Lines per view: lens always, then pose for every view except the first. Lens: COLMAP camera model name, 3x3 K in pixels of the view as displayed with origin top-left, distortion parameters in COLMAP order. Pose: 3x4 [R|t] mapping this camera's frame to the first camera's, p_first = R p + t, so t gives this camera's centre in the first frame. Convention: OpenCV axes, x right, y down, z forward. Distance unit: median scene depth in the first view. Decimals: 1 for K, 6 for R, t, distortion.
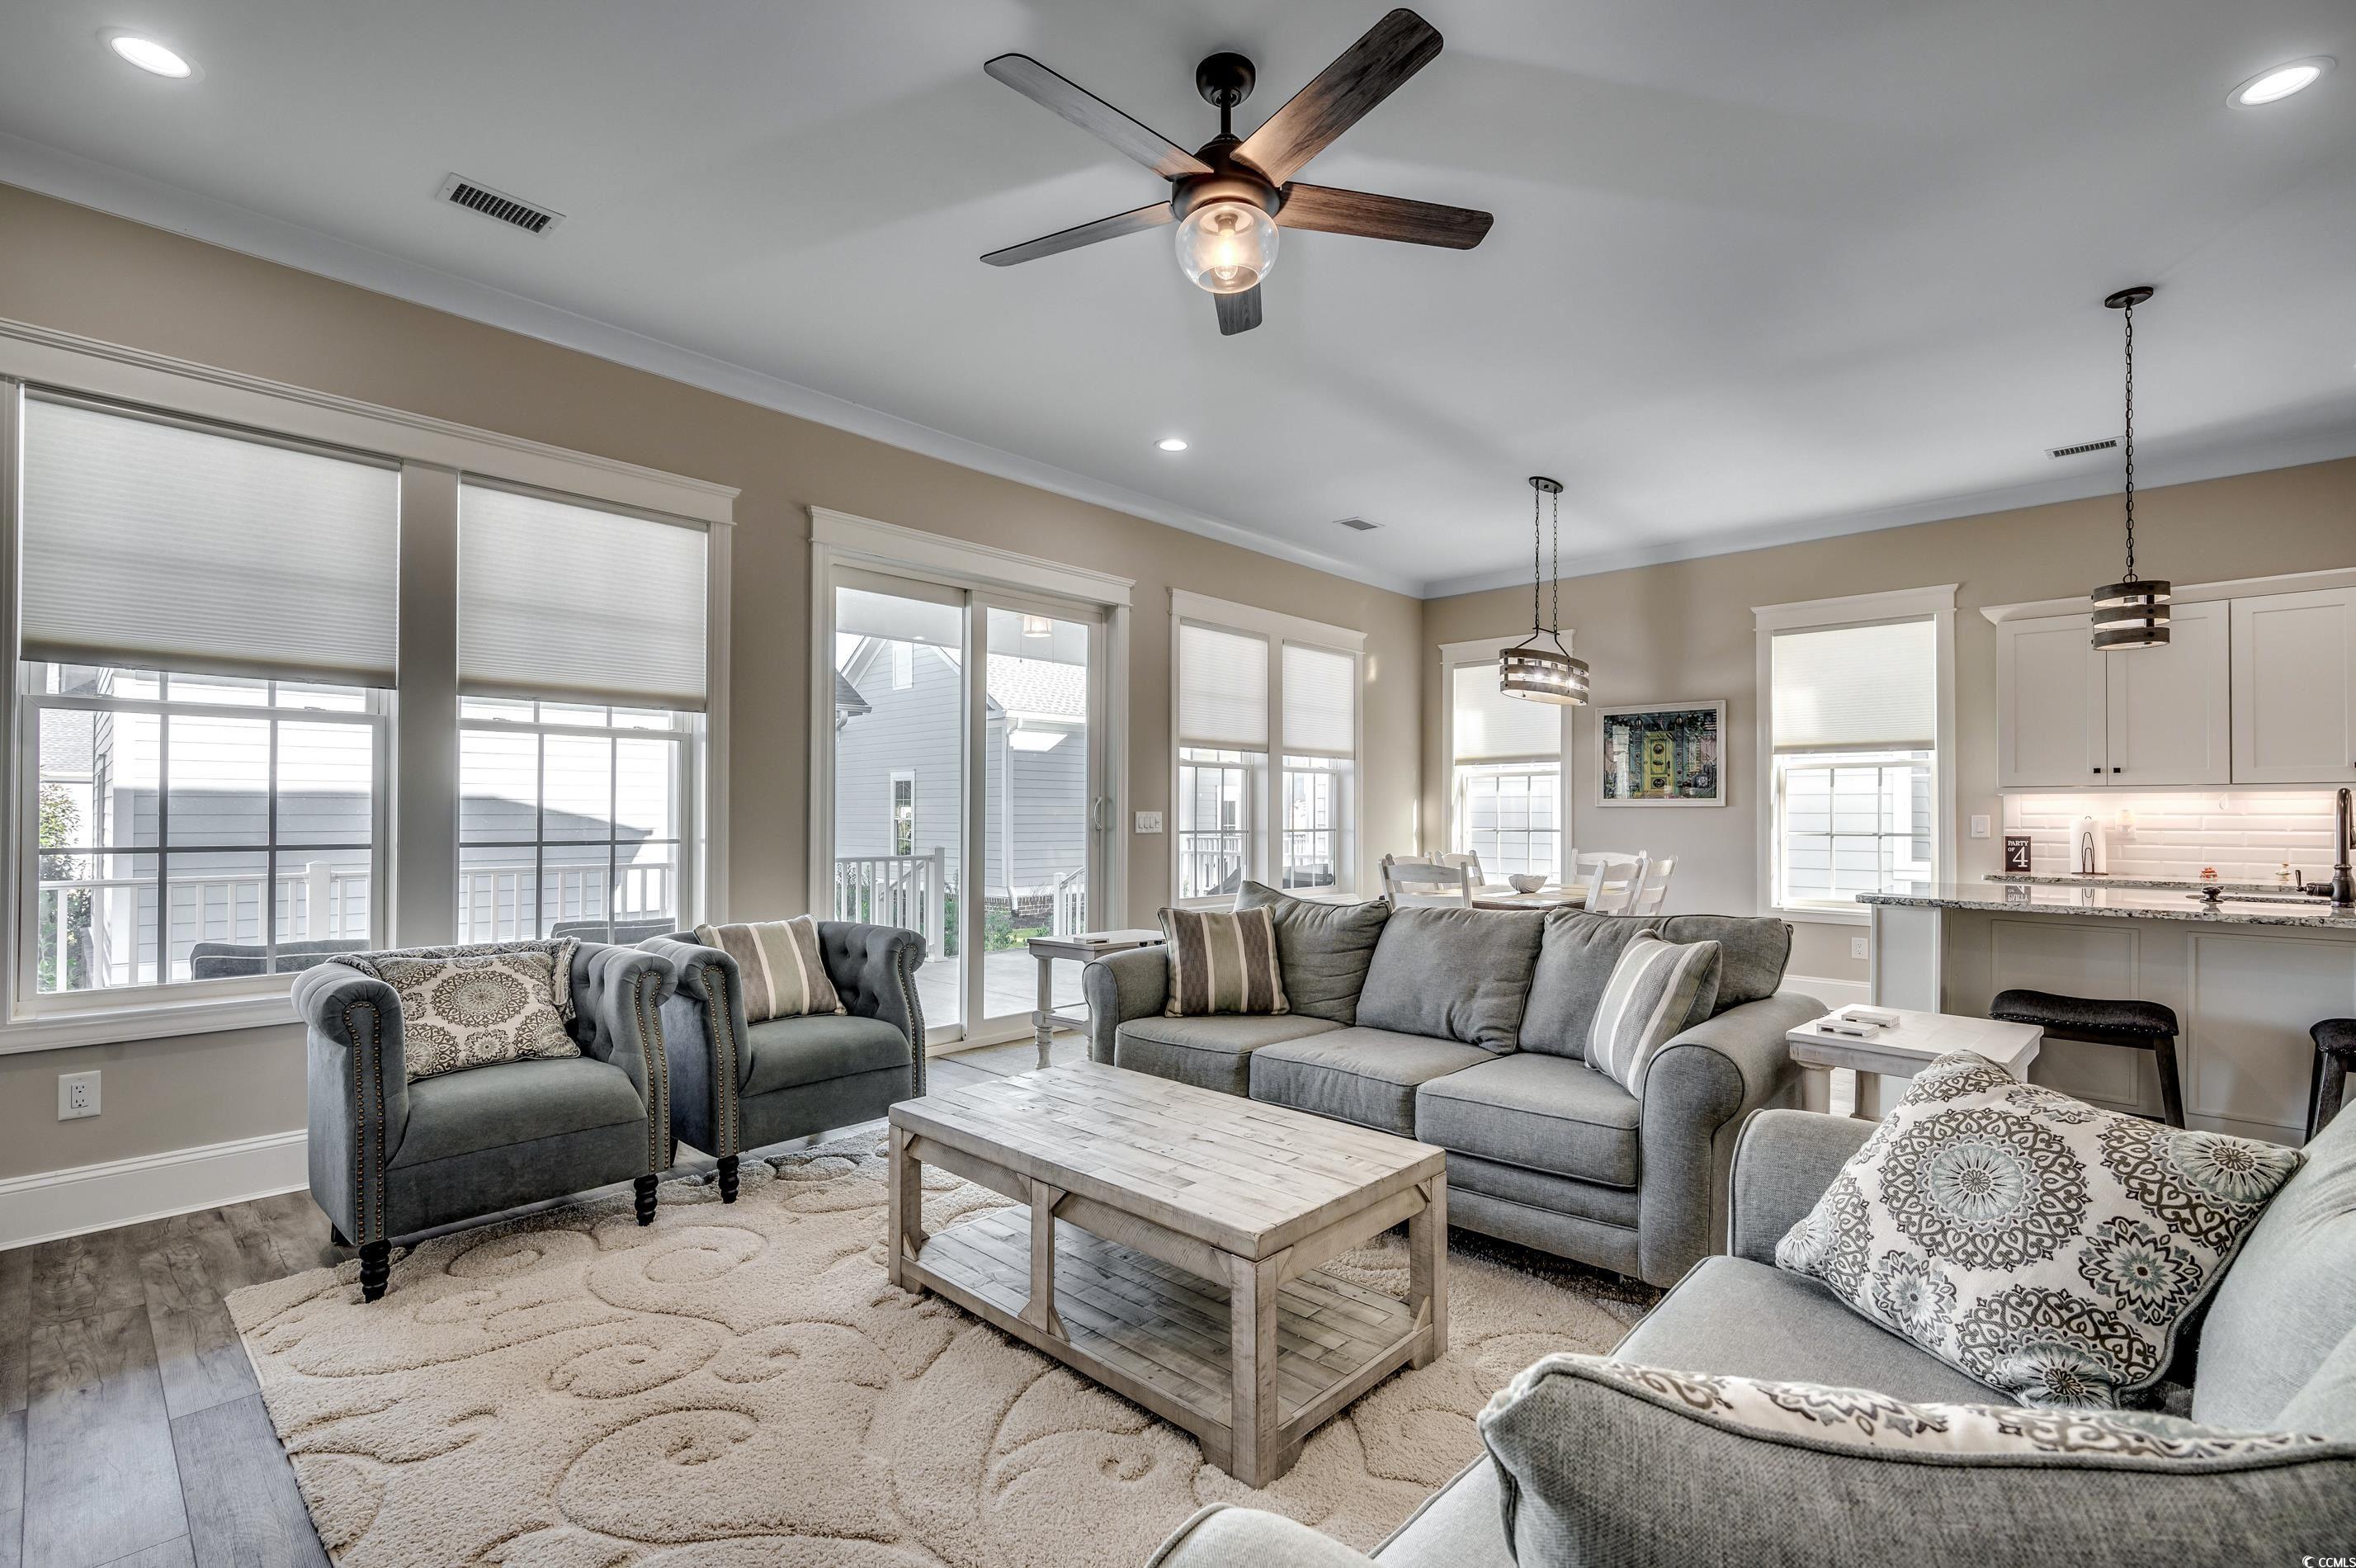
lens RADIAL K [[1063.1, 0, 1192.6], [0, 1063.1, 799.6], [0, 0, 1]] dist [0.000905, 0.000607]
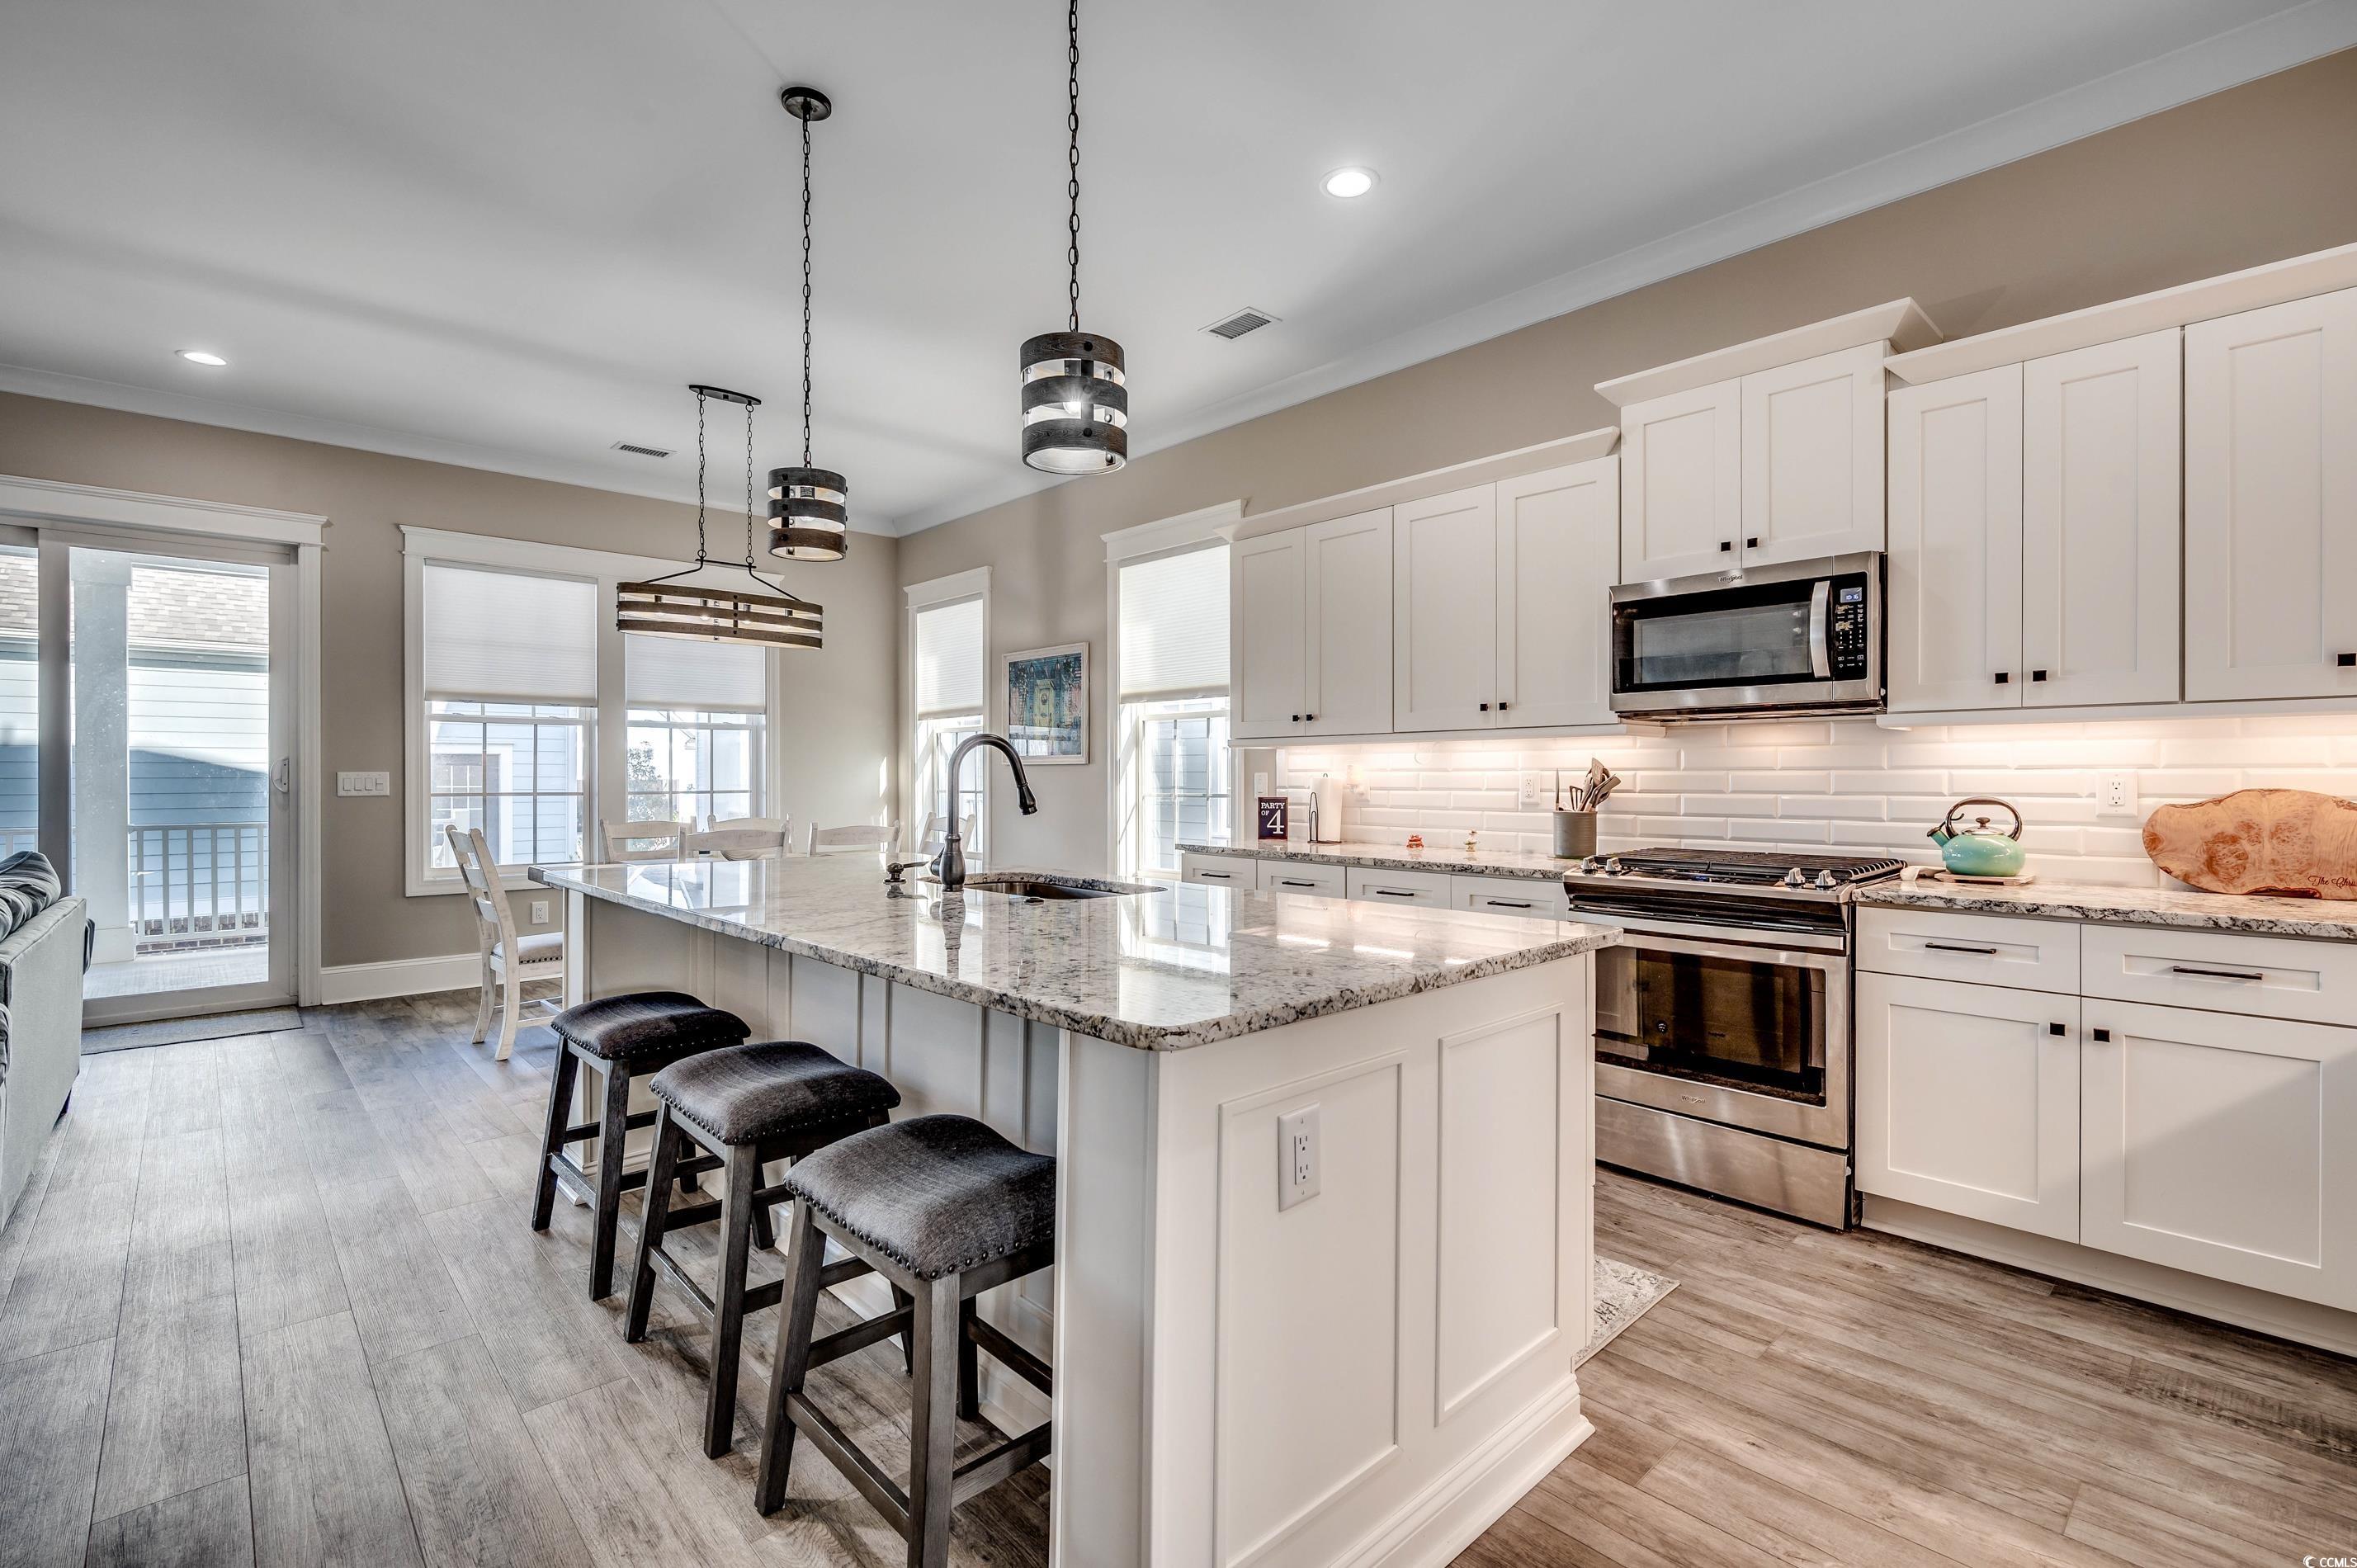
lens RADIAL K [[1053.7, 0, 1187.6], [0, 1053.7, 778.8], [0, 0, 1]] dist [-0.004536, -0.000417]
pose [[0.997761, -0.003678, -0.066783, 0.651521], [0.004920, 0.999818, 0.018456, 0.003217], [0.066703, -0.018743, 0.997597, 0.136435]]
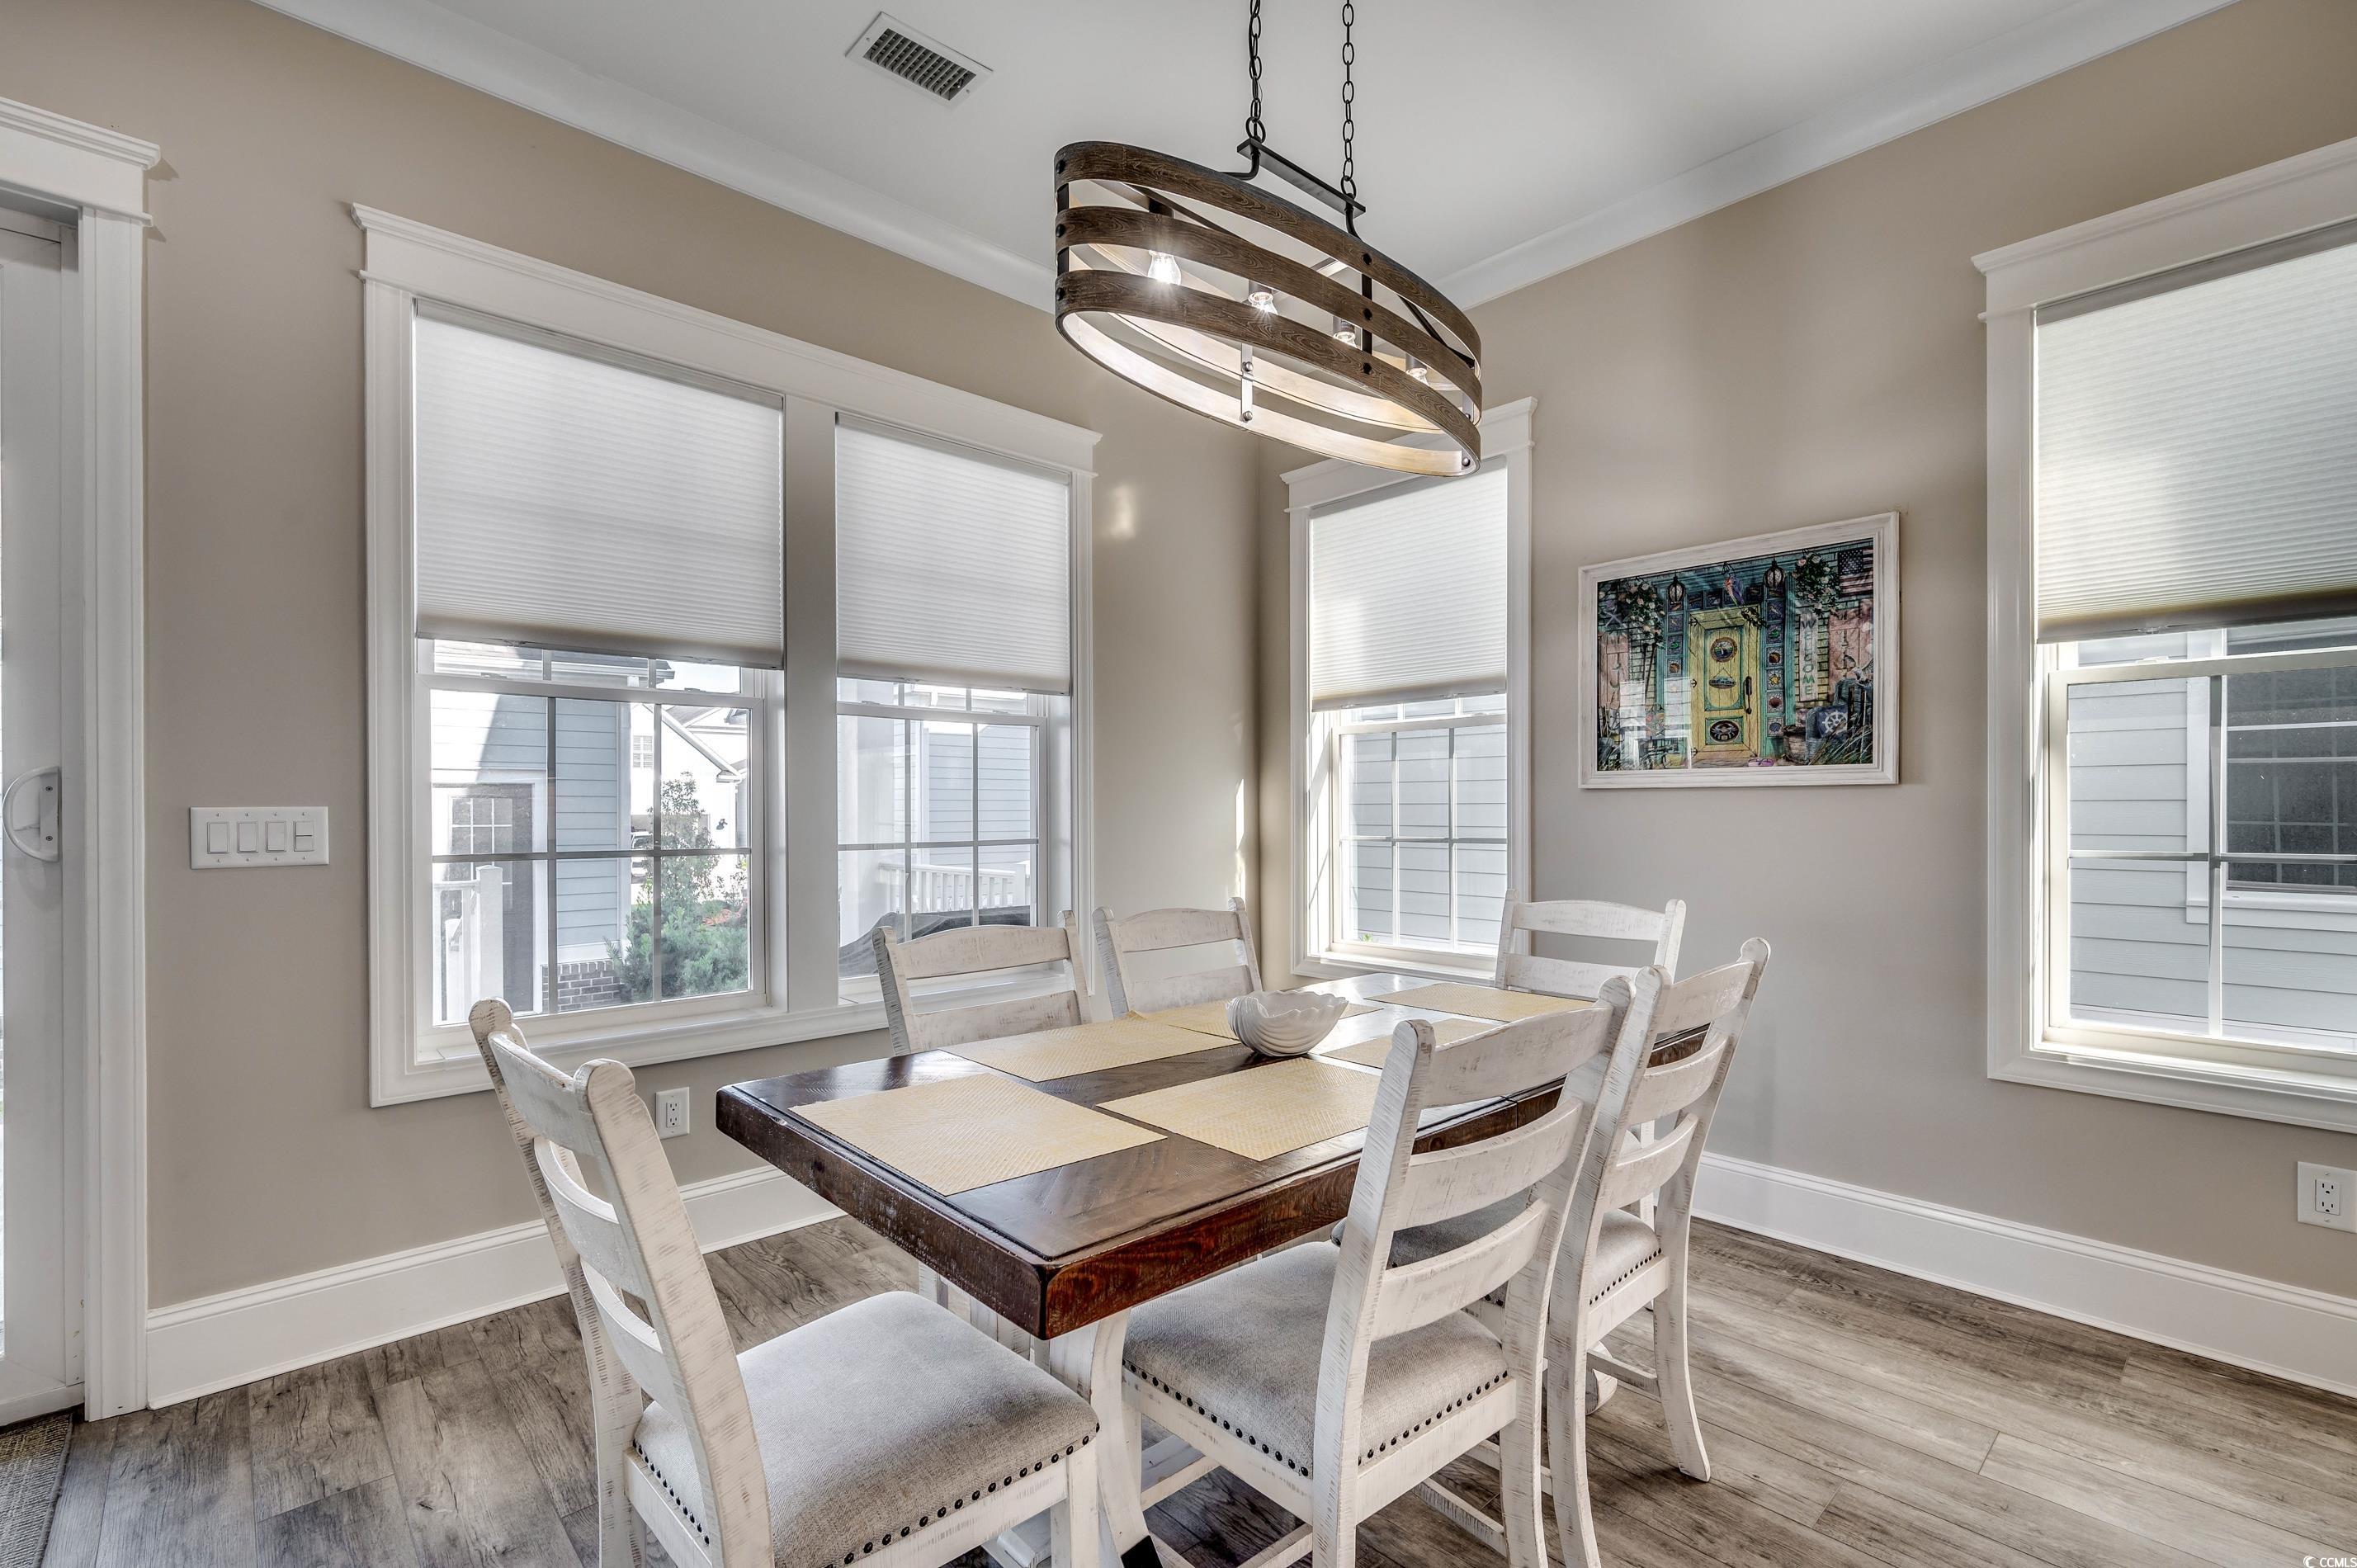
lens RADIAL K [[1050.8, 0, 1188.8], [0, 1050.8, 811.2], [0, 0, 1]] dist [0.000790, -0.000355]
pose [[0.997018, -0.005958, -0.076936, 0.273750], [0.007357, 0.999812, 0.017914, 0.007599], [0.076815, -0.018427, 0.996875, 0.600805]]
